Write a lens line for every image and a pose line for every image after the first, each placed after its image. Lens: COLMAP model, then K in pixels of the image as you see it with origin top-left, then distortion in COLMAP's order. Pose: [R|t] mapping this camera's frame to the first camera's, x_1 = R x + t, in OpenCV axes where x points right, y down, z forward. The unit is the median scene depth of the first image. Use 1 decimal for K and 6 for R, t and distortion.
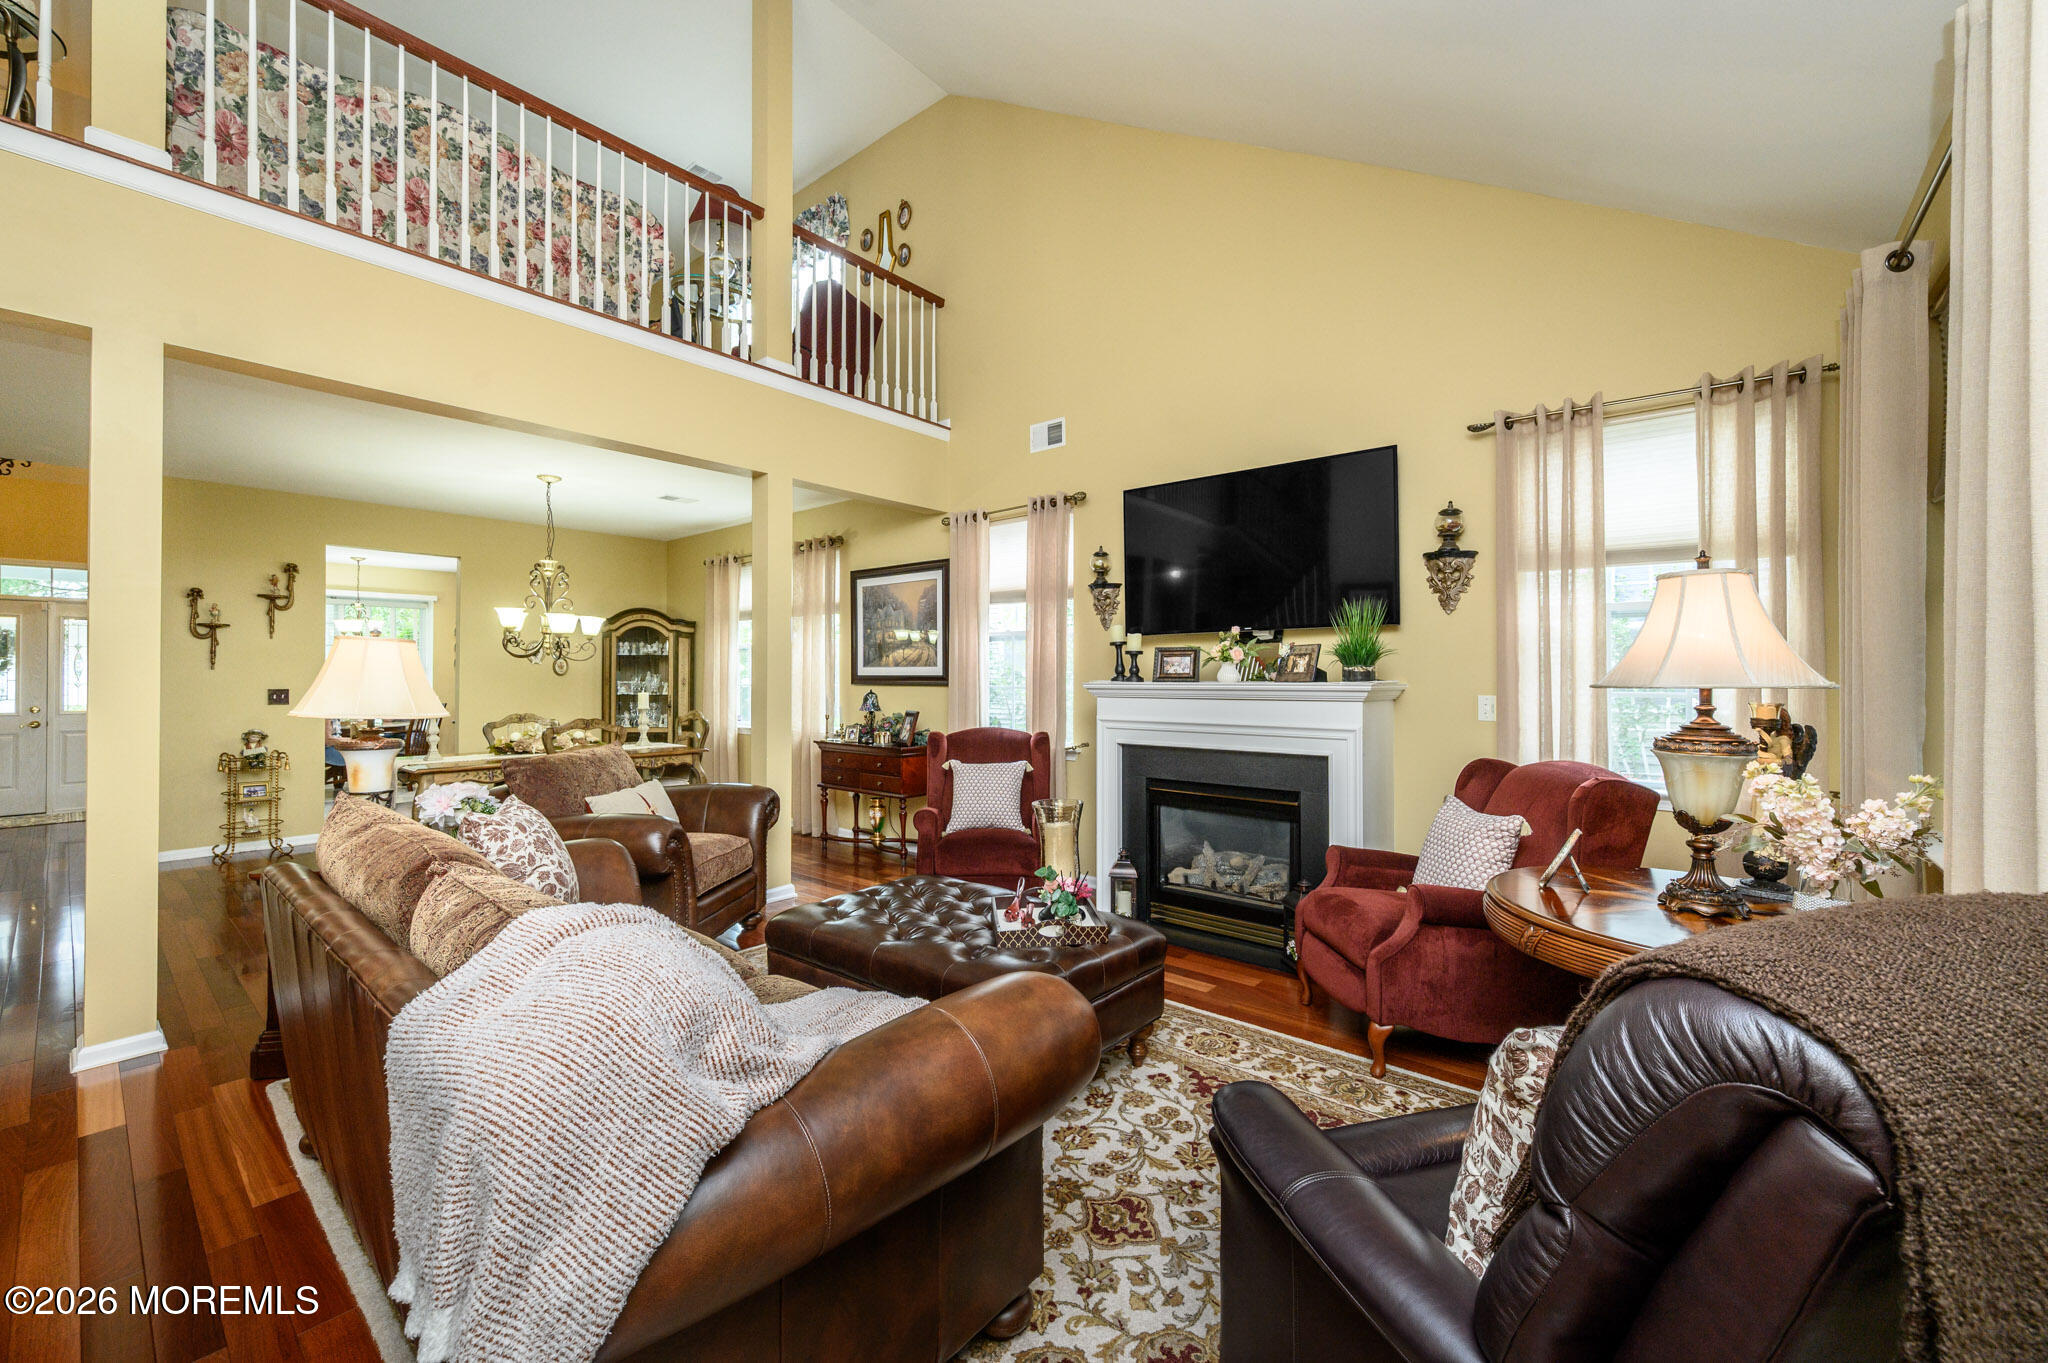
lens RADIAL K [[804.1, 0, 1022.0], [0, 804.1, 673.8], [0, 0, 1]] dist [0.000710, -0.000210]
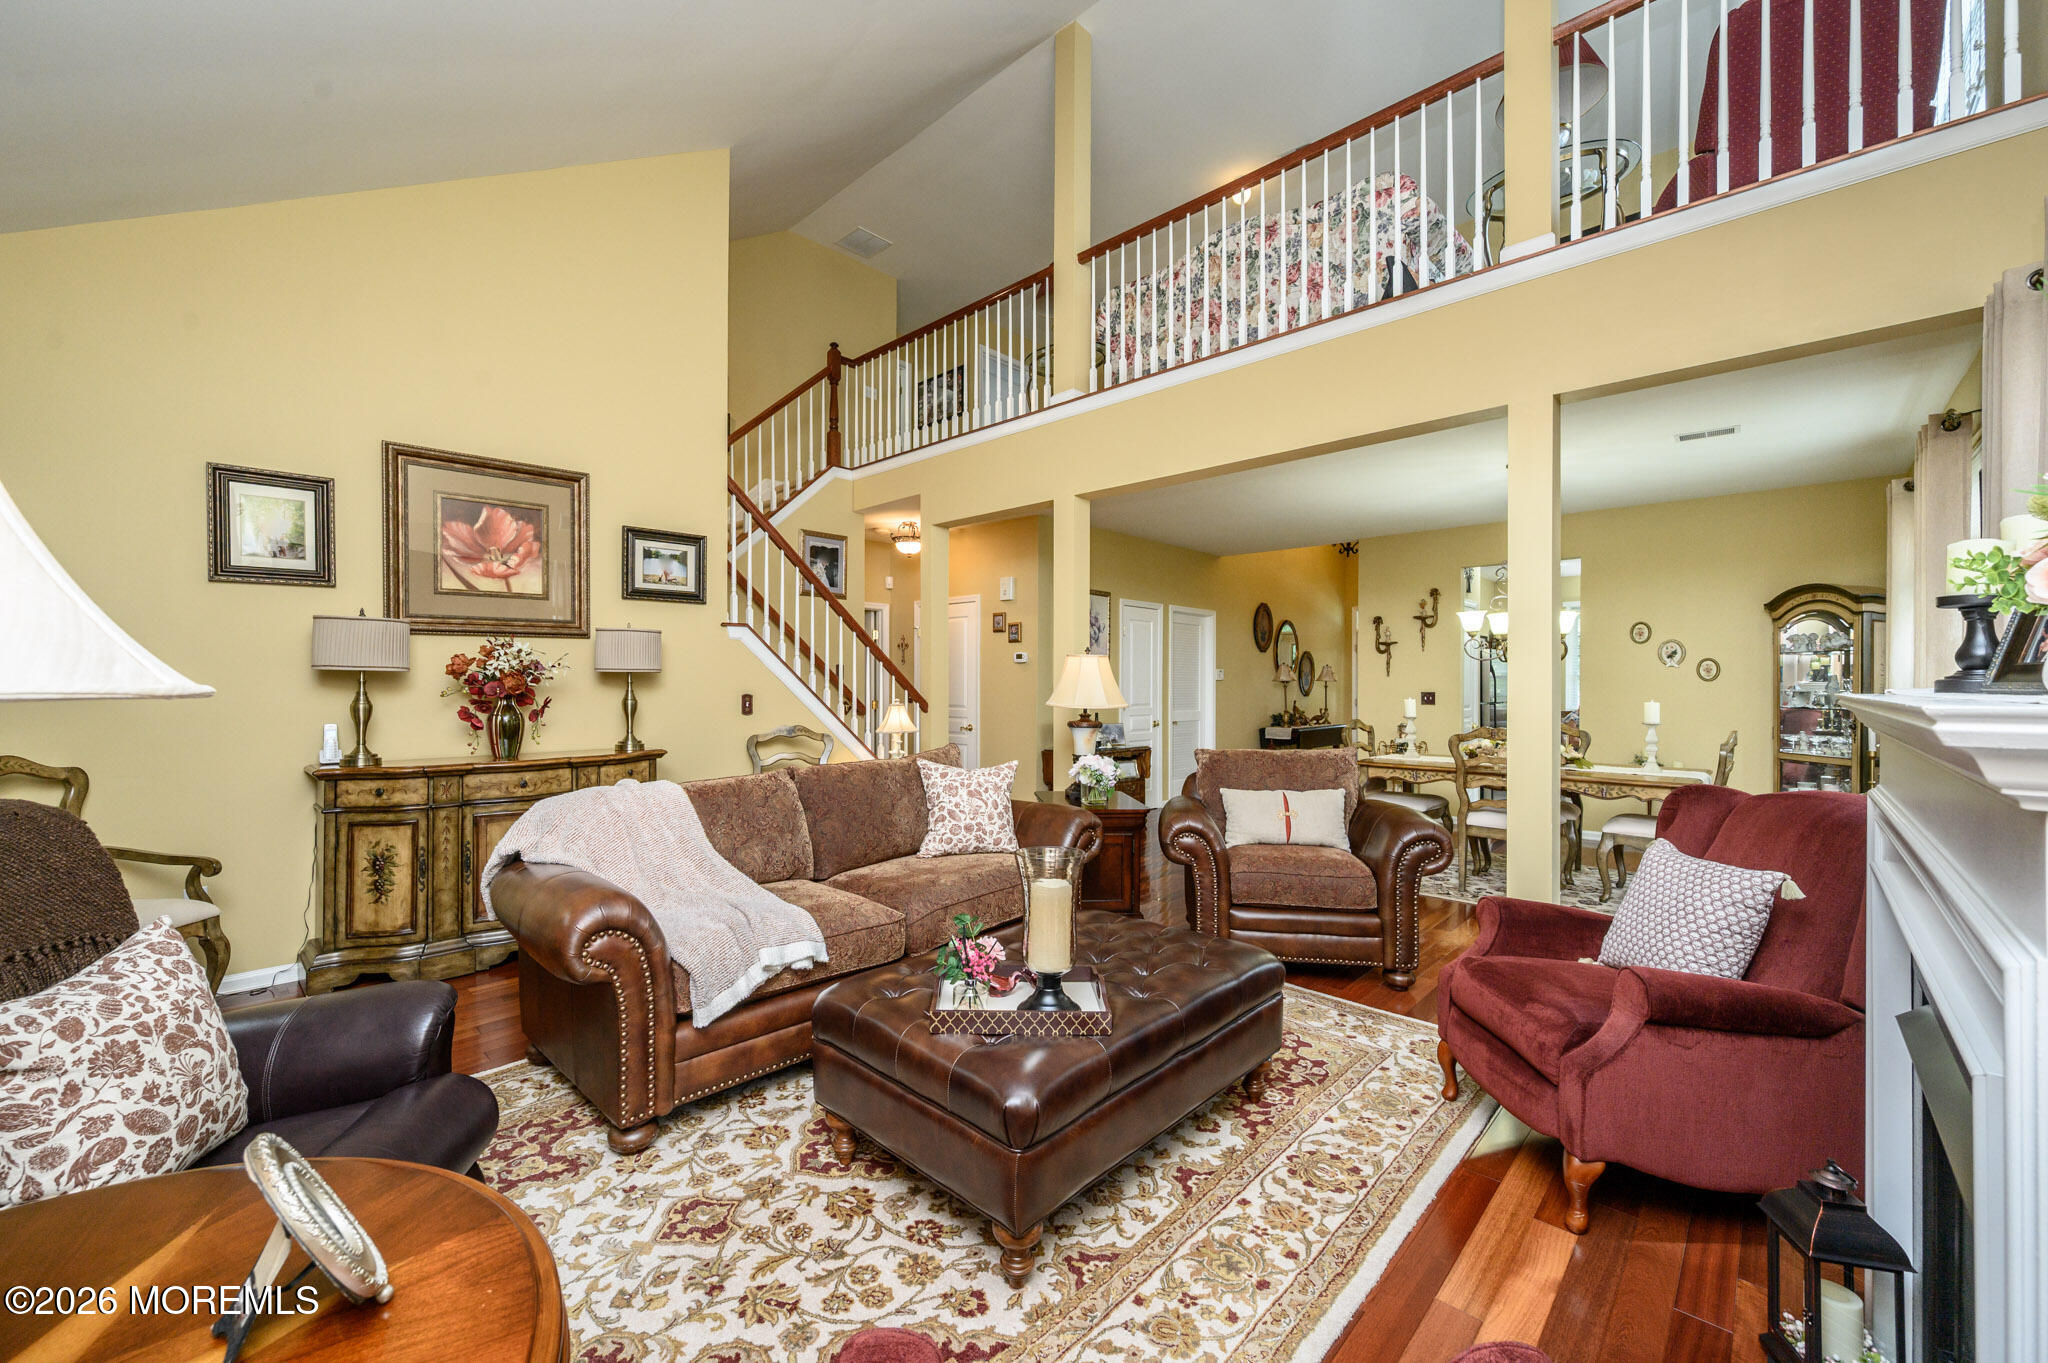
lens RADIAL K [[804.1, 0, 1017.1], [0, 804.1, 685.4], [0, 0, 1]] dist [0.000710, -0.000210]
pose [[-0.061701, 0.004341, -0.998085, 0.818537], [0.002894, 0.999987, 0.004170, 0.004906], [0.998090, -0.002631, -0.061713, 1.088280]]
